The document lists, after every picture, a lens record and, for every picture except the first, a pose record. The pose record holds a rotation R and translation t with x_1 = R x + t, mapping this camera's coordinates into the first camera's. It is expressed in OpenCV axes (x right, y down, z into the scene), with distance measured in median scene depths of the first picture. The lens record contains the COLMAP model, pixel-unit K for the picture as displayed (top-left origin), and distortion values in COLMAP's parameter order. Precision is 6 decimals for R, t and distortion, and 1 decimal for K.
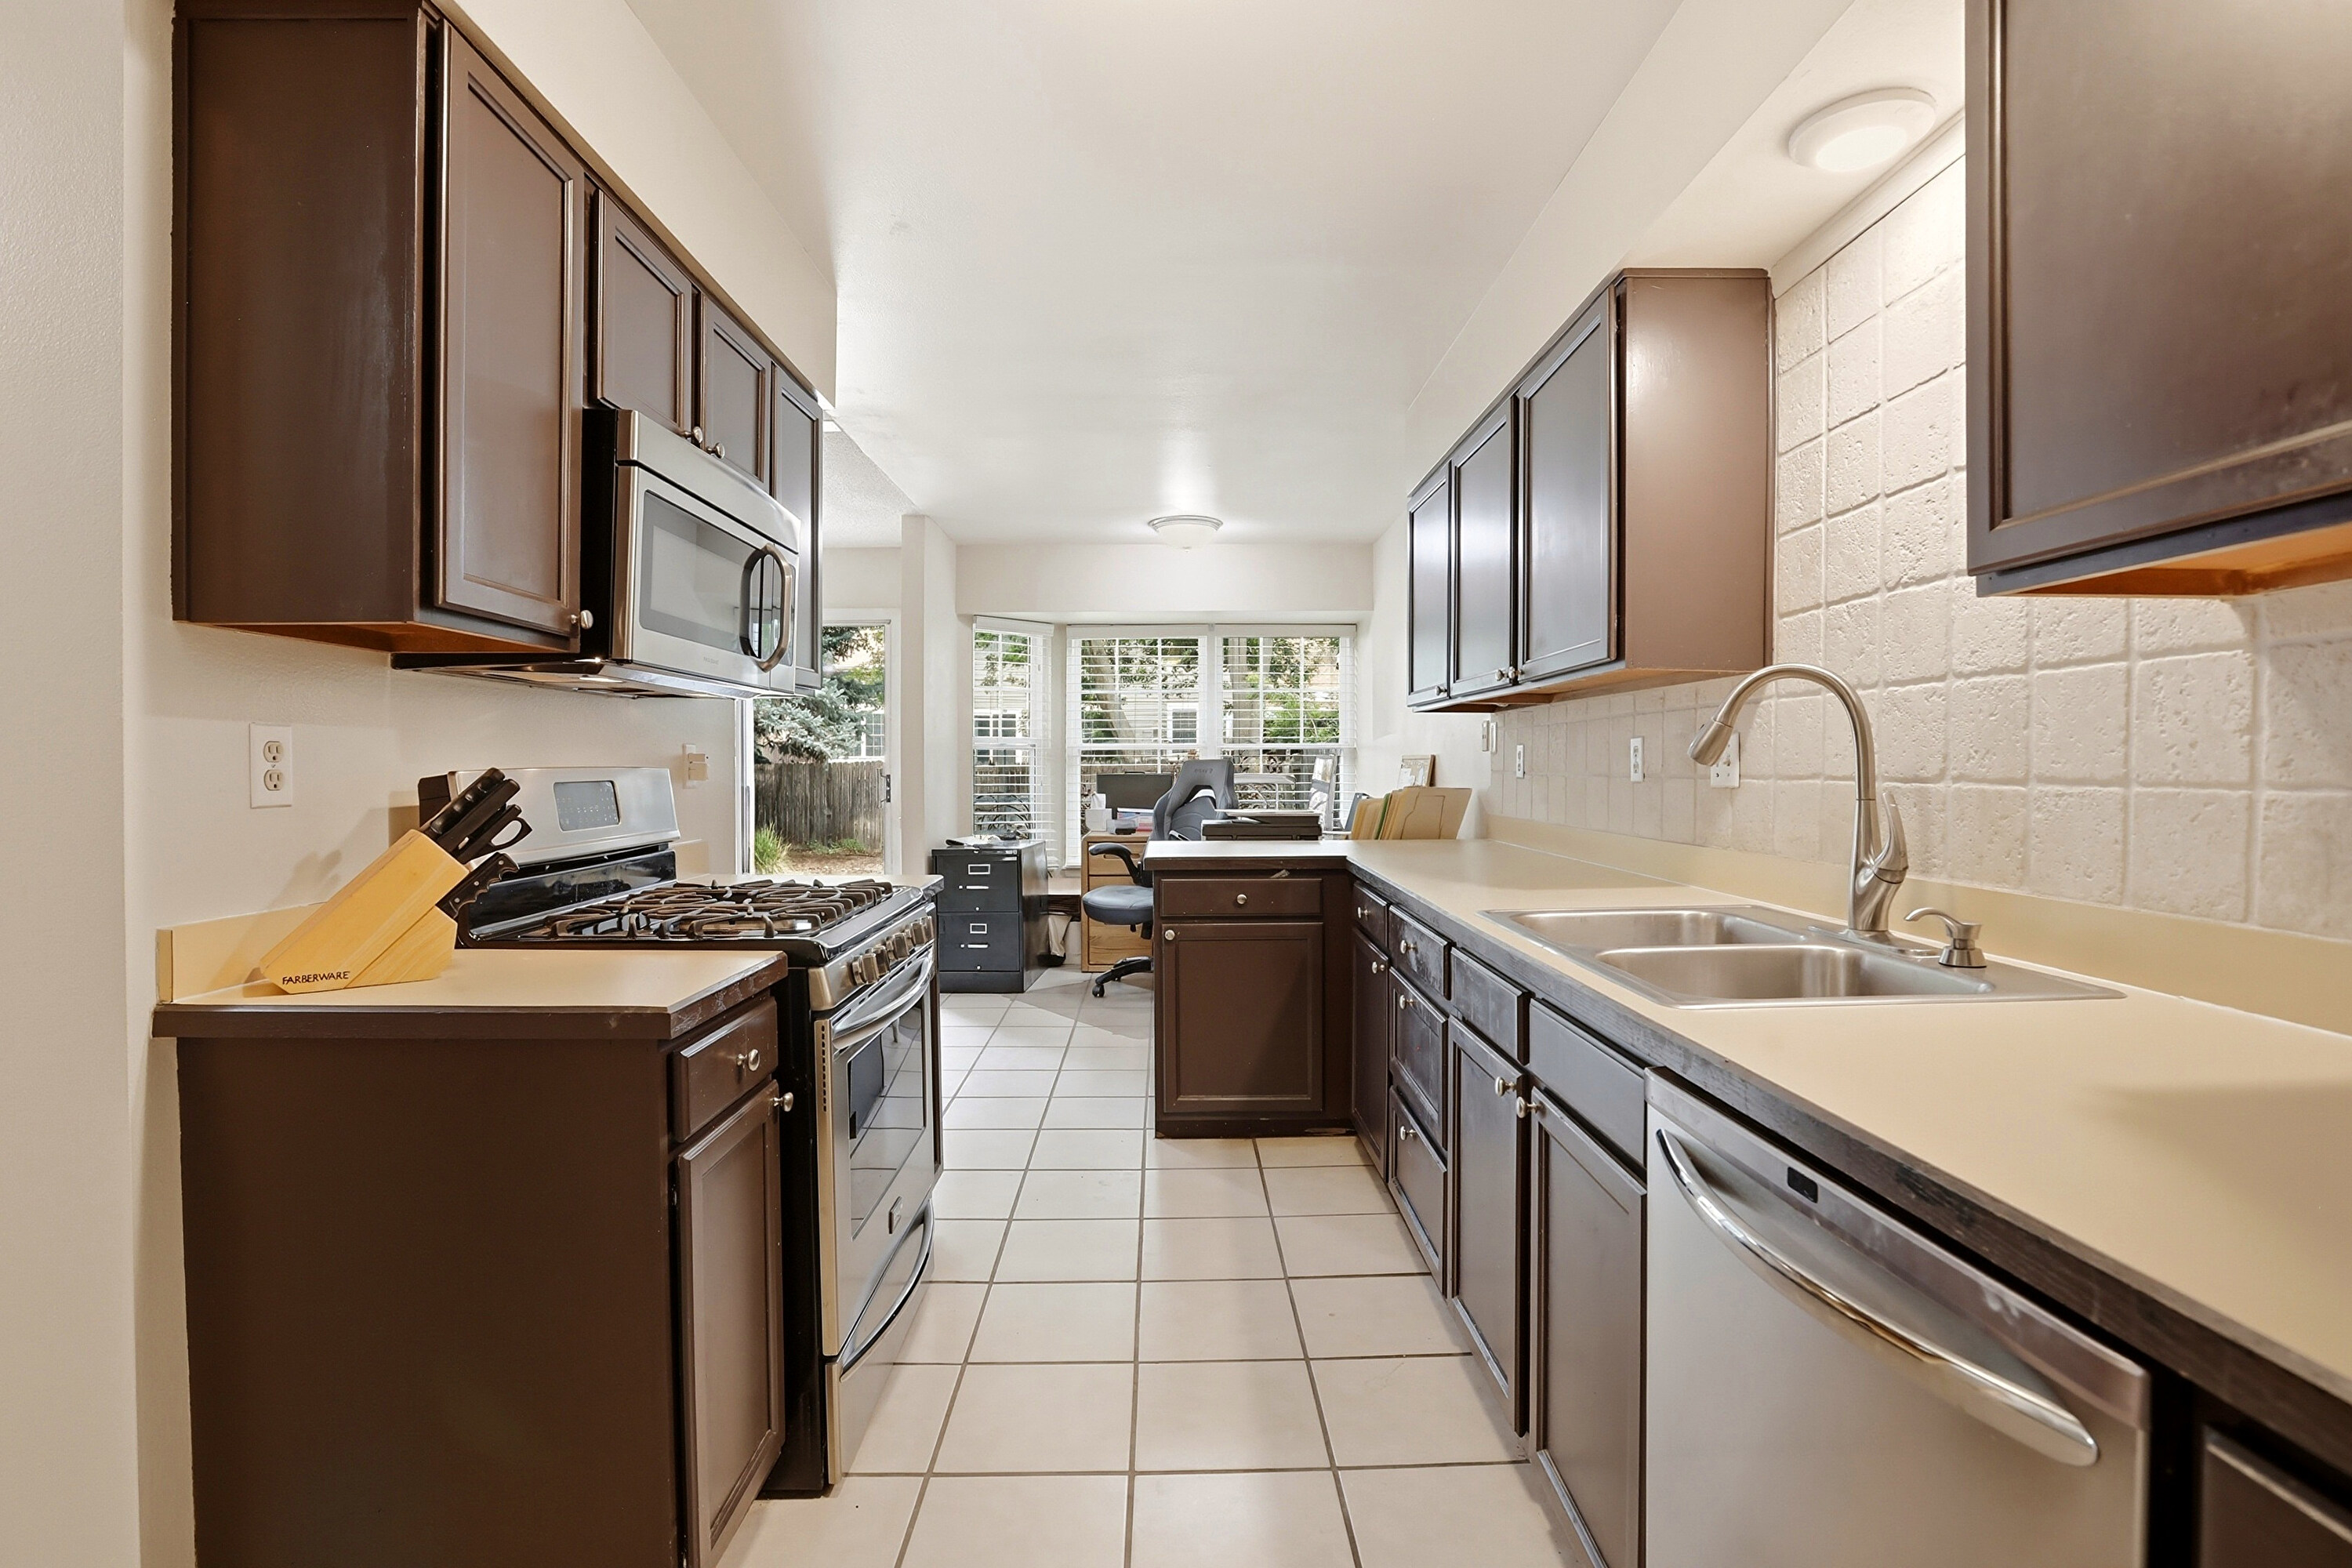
lens RADIAL K [[1099.7, 0, 1176.0], [0, 1099.7, 784.0], [0, 0, 1]] dist [-0.059327, 0.035658]
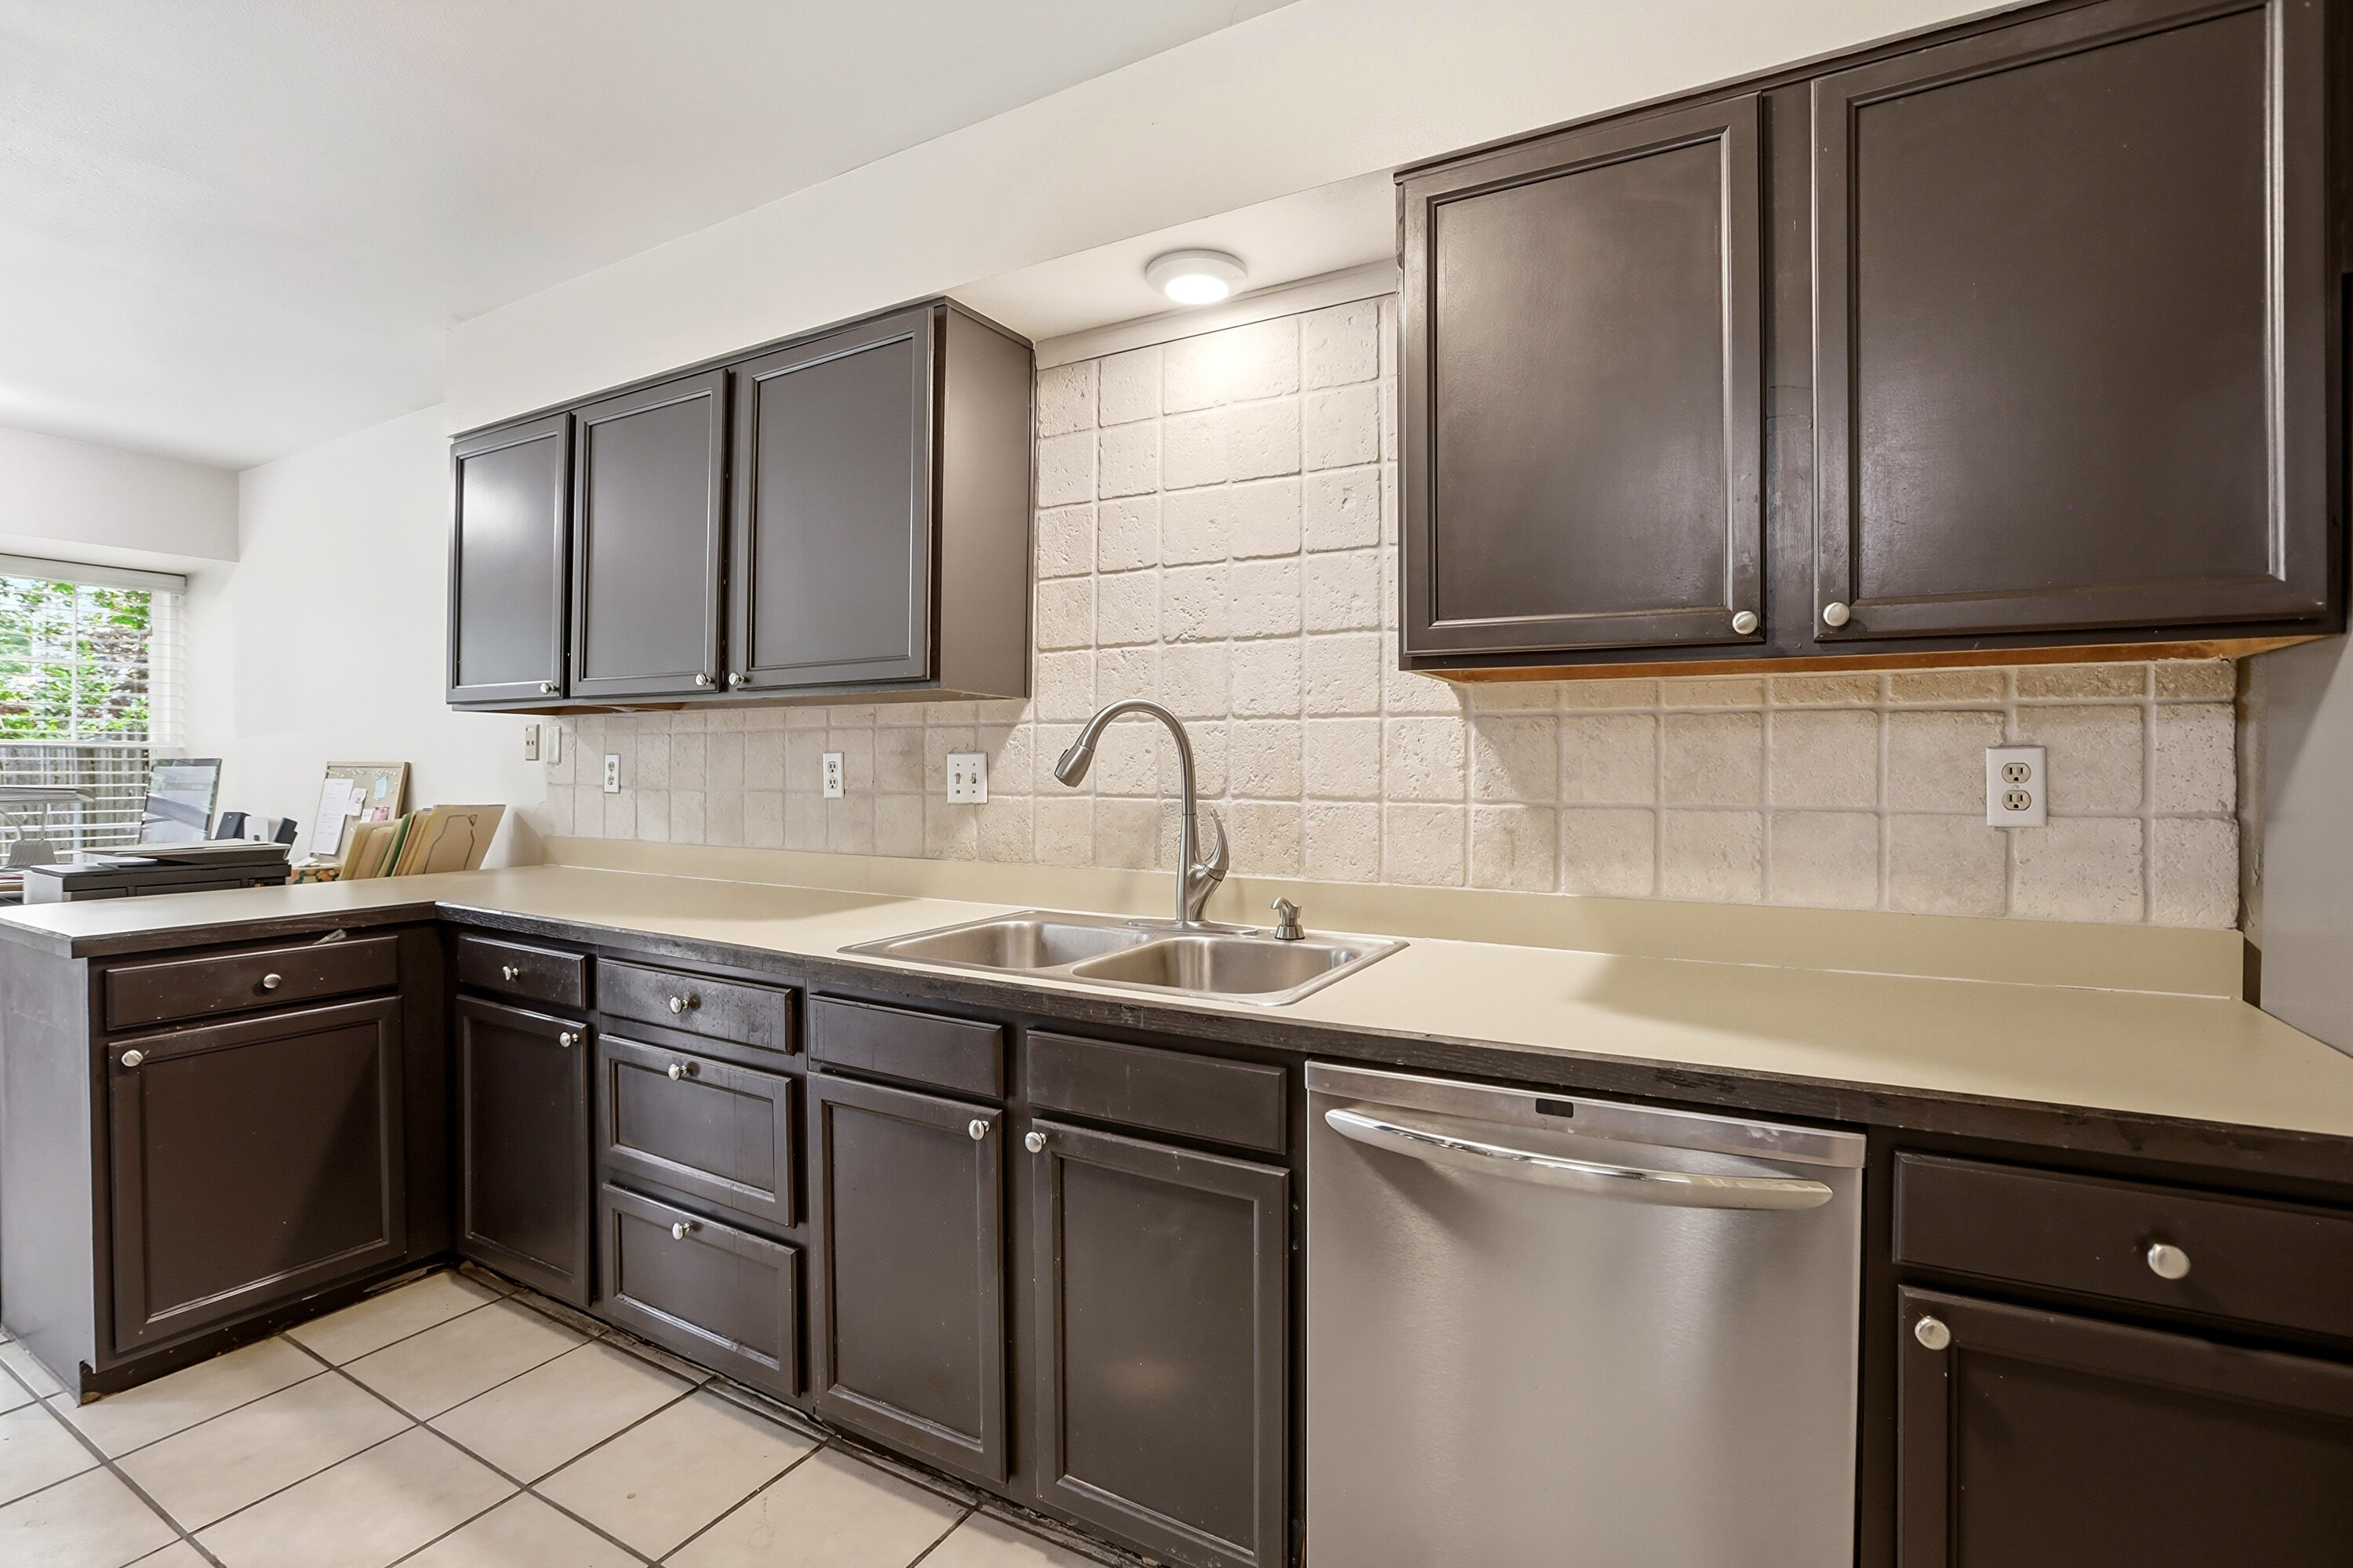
lens RADIAL K [[1102.5, 0, 1182.9], [0, 1102.5, 764.7], [0, 0, 1]] dist [-0.057964, 0.026650]
pose [[0.507432, 0.006713, 0.861666, -0.392879], [0.010327, 0.999850, -0.013871, -0.021689], [-0.861630, 0.015937, 0.507287, 0.326942]]
